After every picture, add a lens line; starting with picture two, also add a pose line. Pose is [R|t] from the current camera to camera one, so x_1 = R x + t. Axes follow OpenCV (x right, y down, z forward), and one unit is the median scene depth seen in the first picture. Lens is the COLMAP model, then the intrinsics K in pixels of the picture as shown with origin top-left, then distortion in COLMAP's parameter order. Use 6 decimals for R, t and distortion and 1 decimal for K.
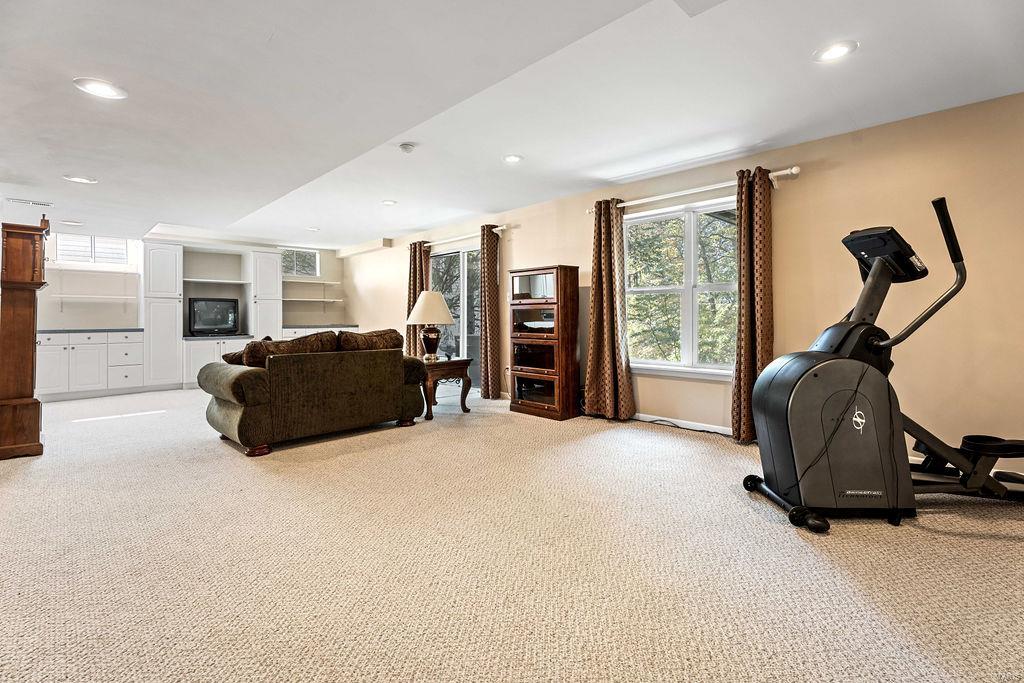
lens RADIAL K [[474.0, 0, 516.6], [0, 474.0, 320.9], [0, 0, 1]] dist [-0.000705, -0.000035]
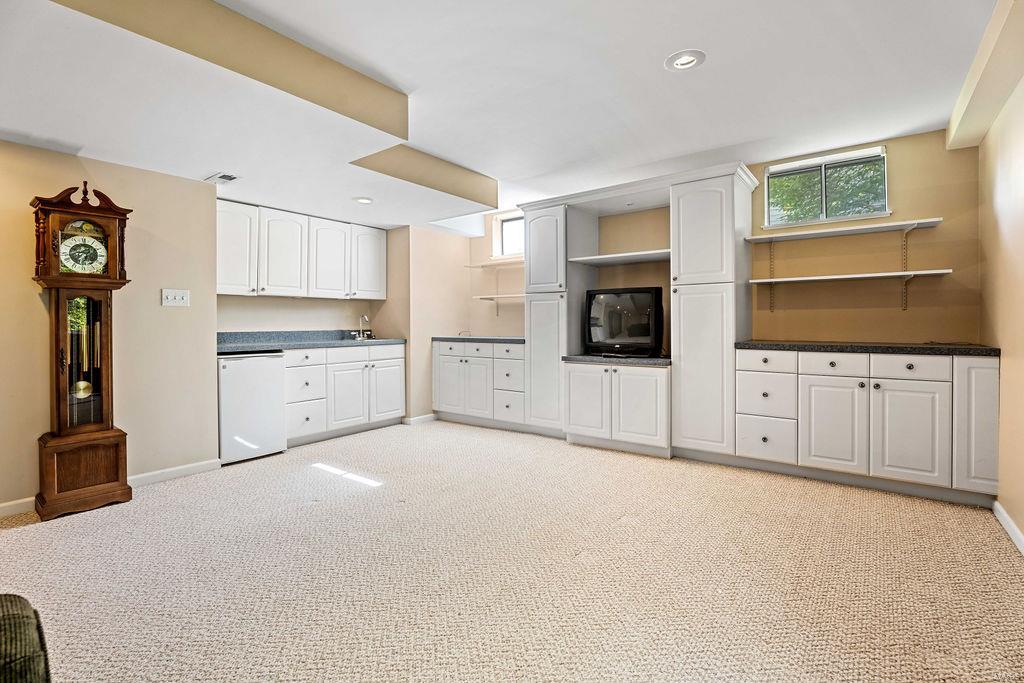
lens RADIAL K [[474.0, 0, 516.6], [0, 474.0, 320.9], [0, 0, 1]] dist [-0.000705, -0.000035]
pose [[0.154257, 0.002464, -0.988028, -0.114543], [-0.001179, 0.999997, 0.002310, -0.011200], [0.988030, 0.000809, 0.154259, 0.845845]]
